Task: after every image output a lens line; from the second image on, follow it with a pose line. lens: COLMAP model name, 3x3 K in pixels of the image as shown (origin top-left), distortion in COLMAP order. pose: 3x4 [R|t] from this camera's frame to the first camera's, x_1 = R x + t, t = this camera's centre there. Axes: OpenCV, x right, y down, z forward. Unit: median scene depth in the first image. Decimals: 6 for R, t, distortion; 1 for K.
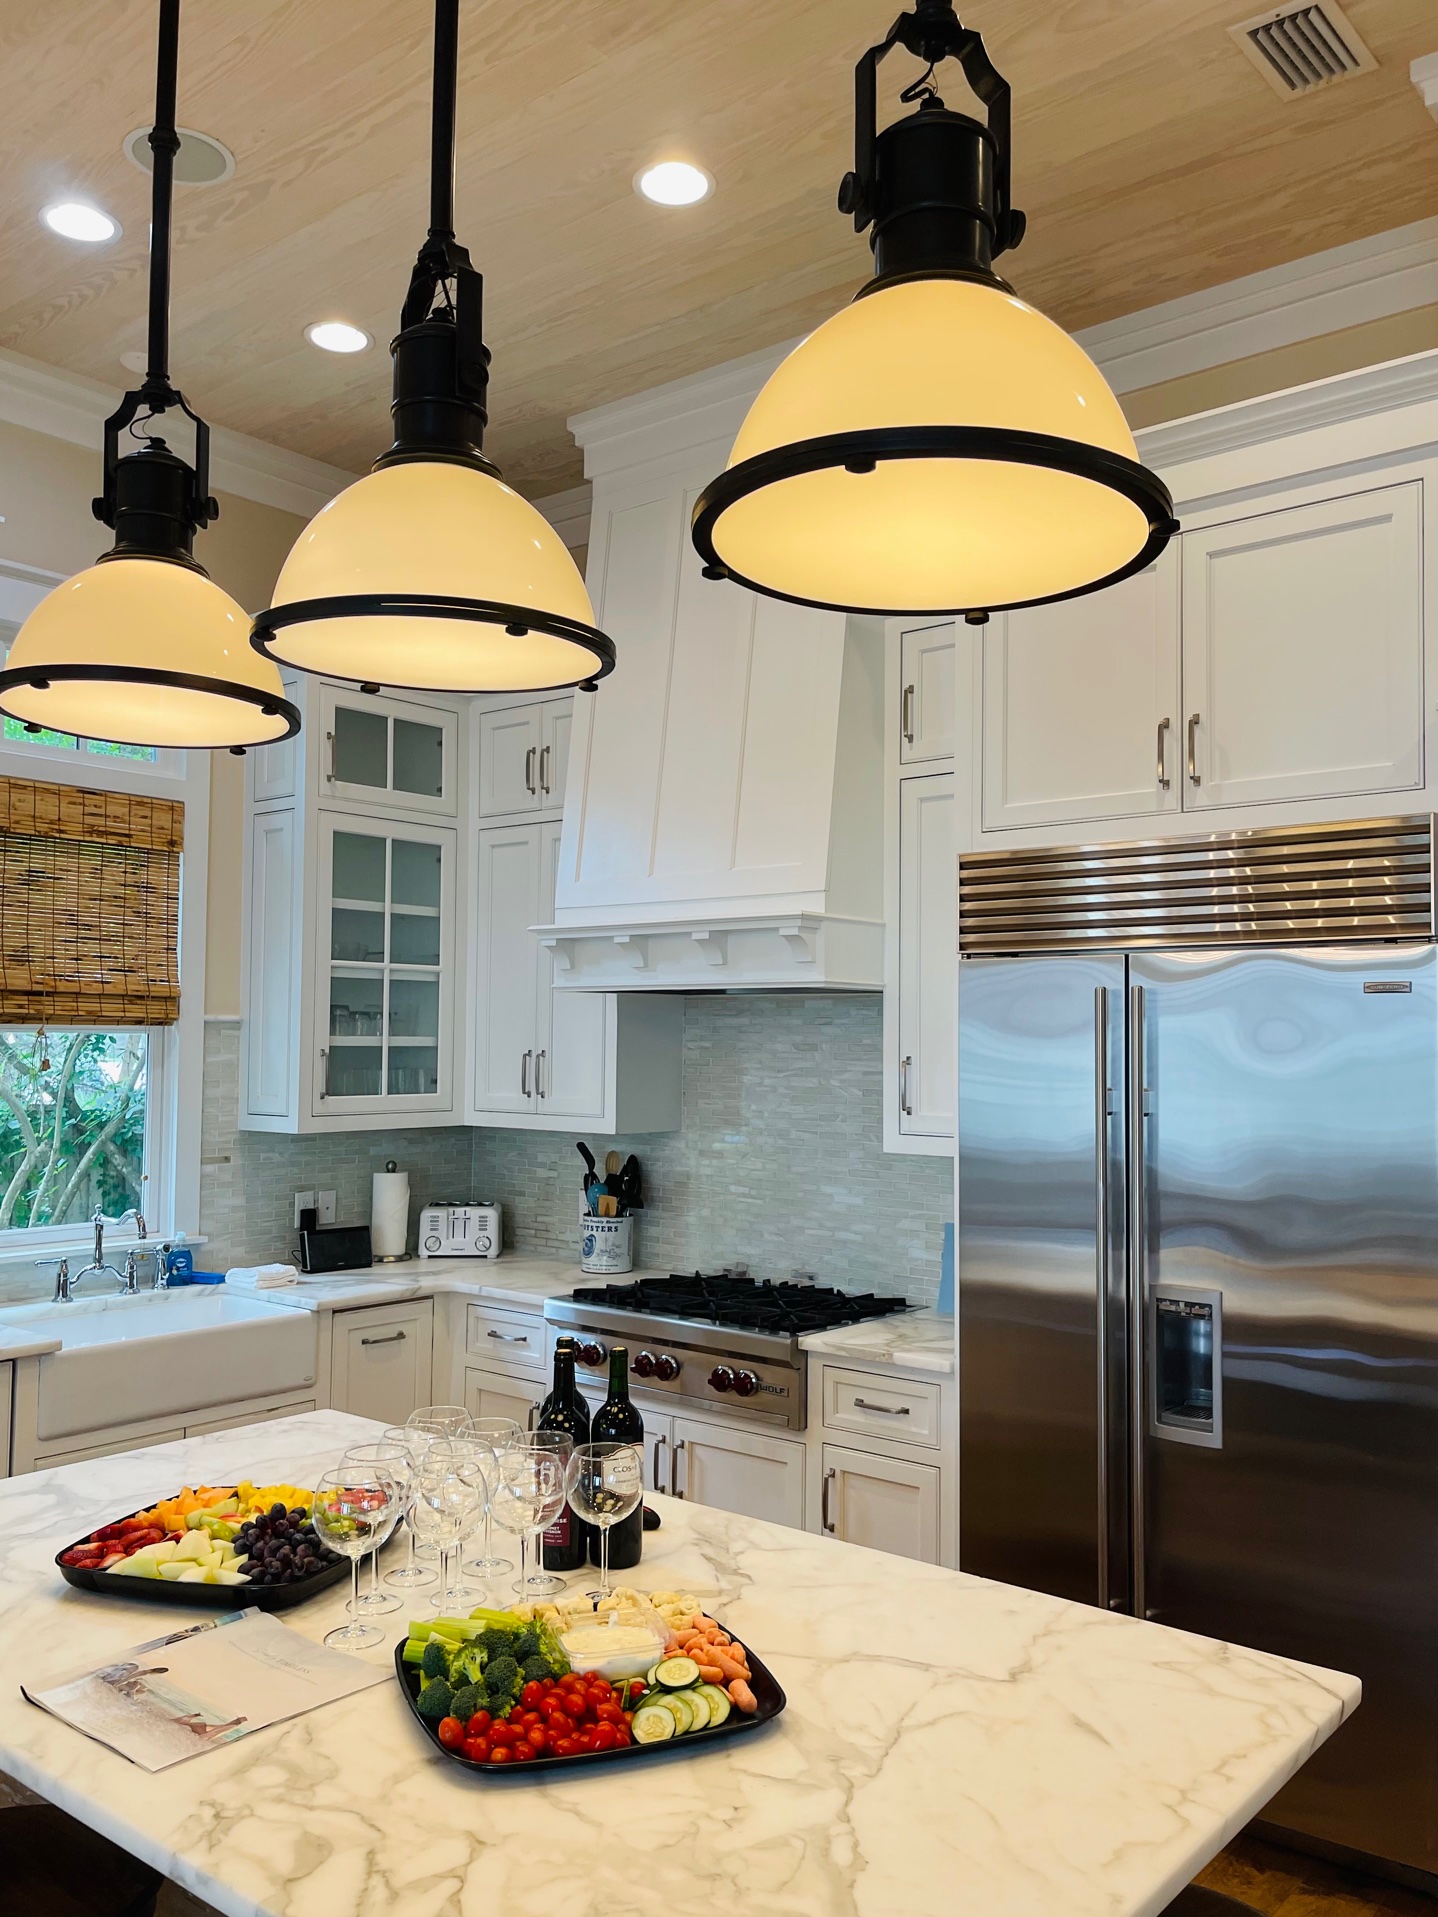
lens RADIAL K [[1552.9, 0, 720.4], [0, 1552.9, 958.8], [0, 0, 1]] dist [0.009080, 0.000958]
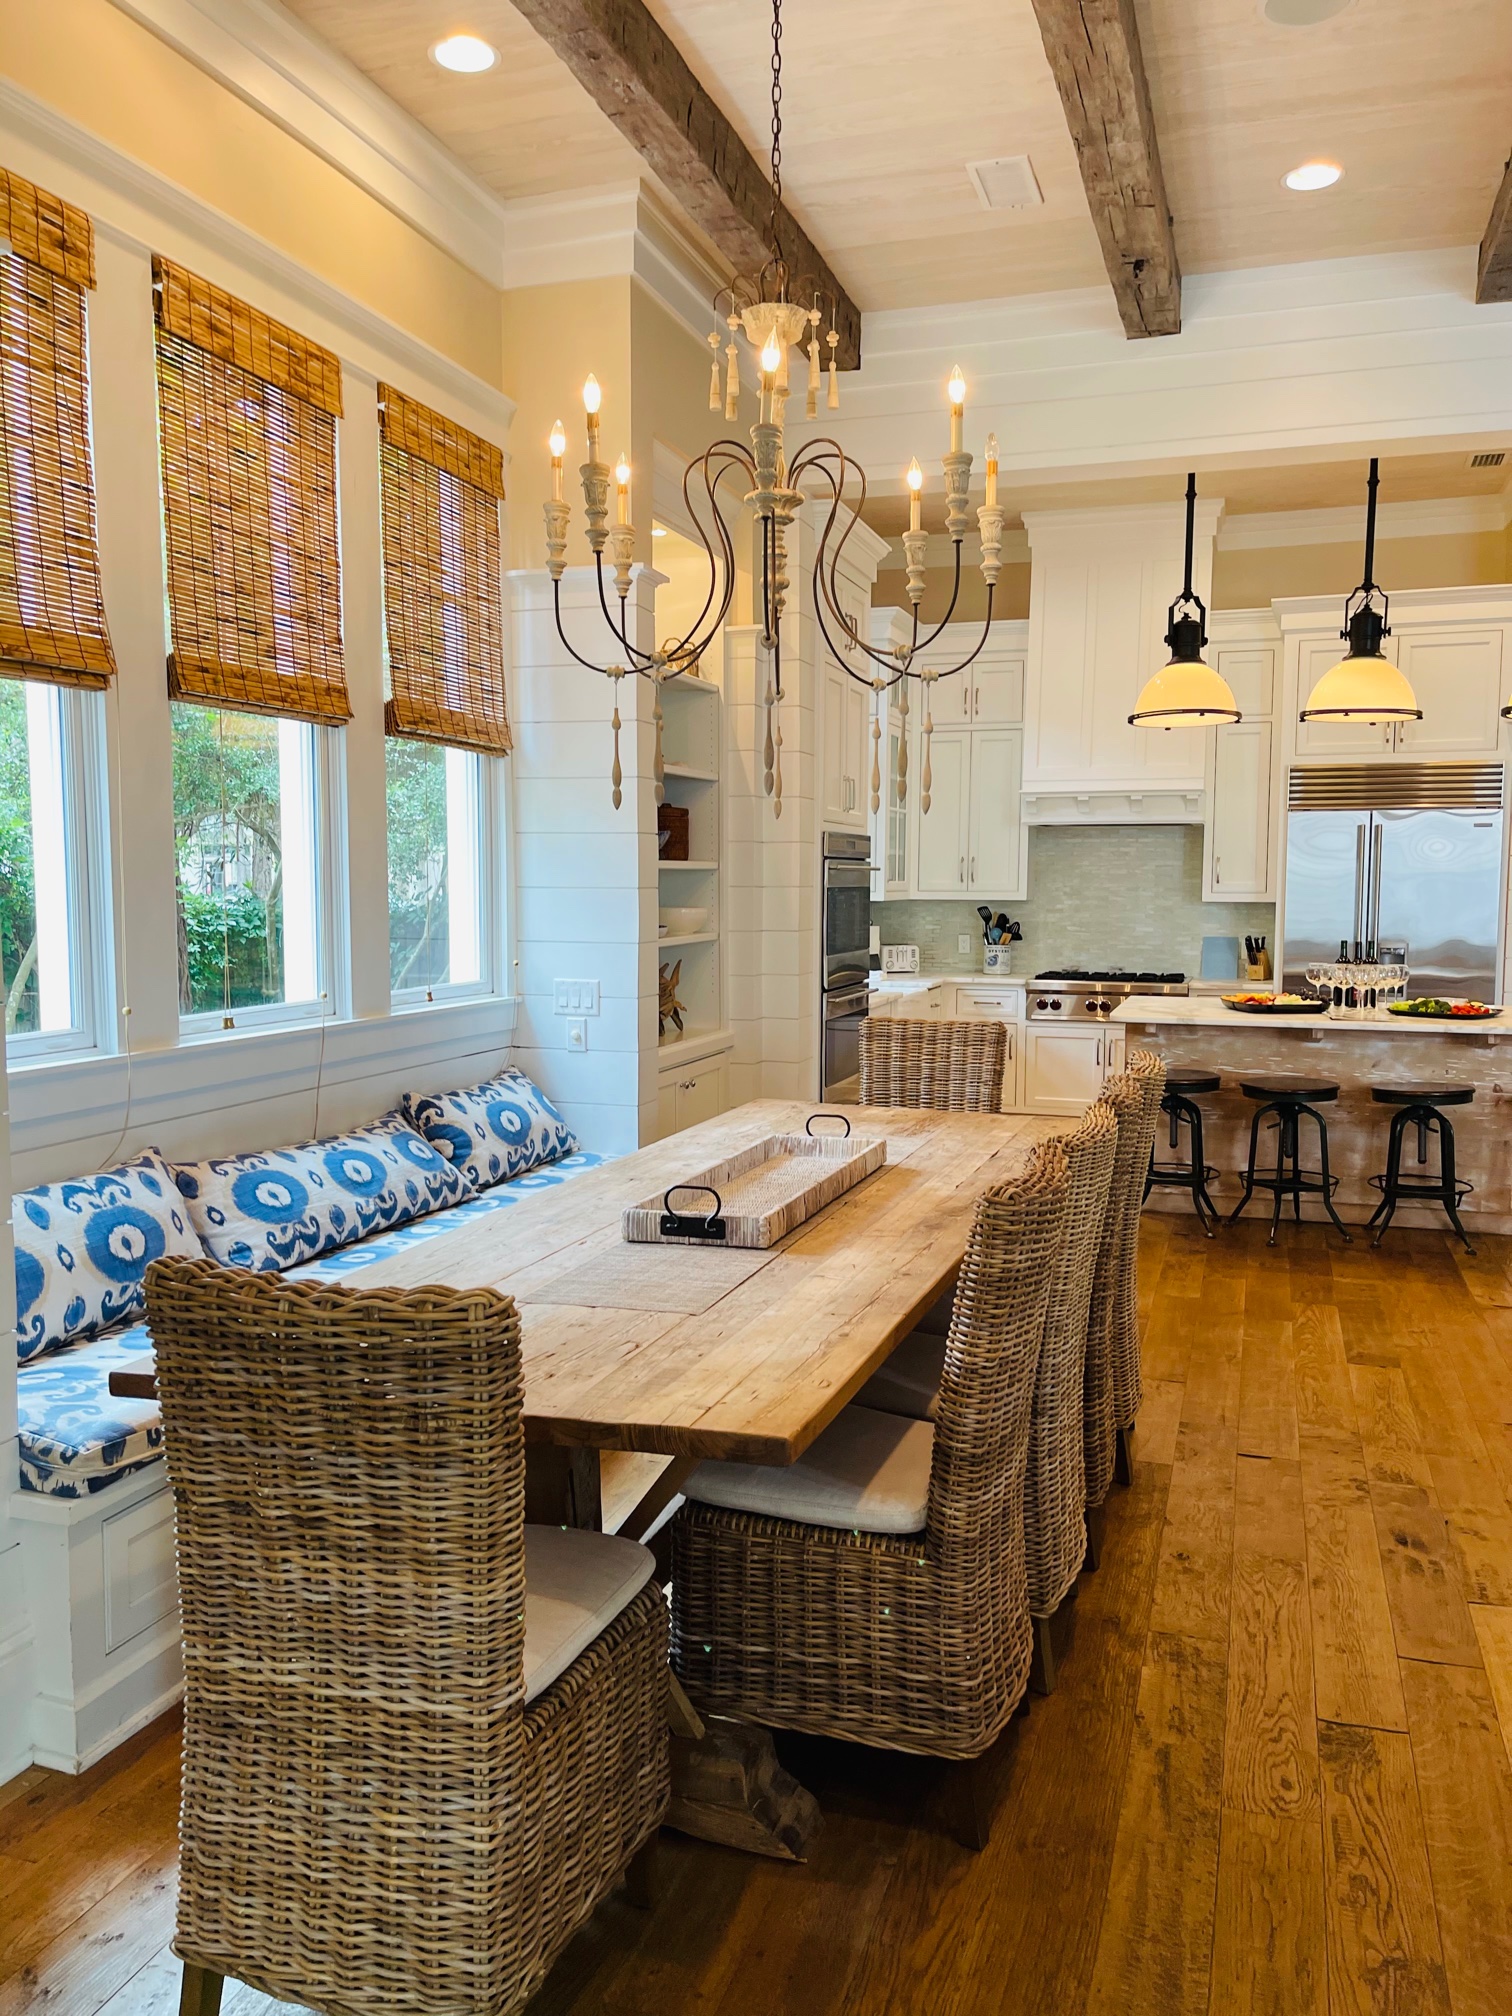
lens RADIAL K [[1547.3, 0, 757.1], [0, 1547.3, 1011.6], [0, 0, 1]] dist [0.033683, -0.012076]
pose [[0.930038, -0.036752, 0.365621, -1.103875], [-0.014570, 0.990515, 0.136629, -0.007609], [-0.367174, -0.132397, 0.920681, -0.675565]]
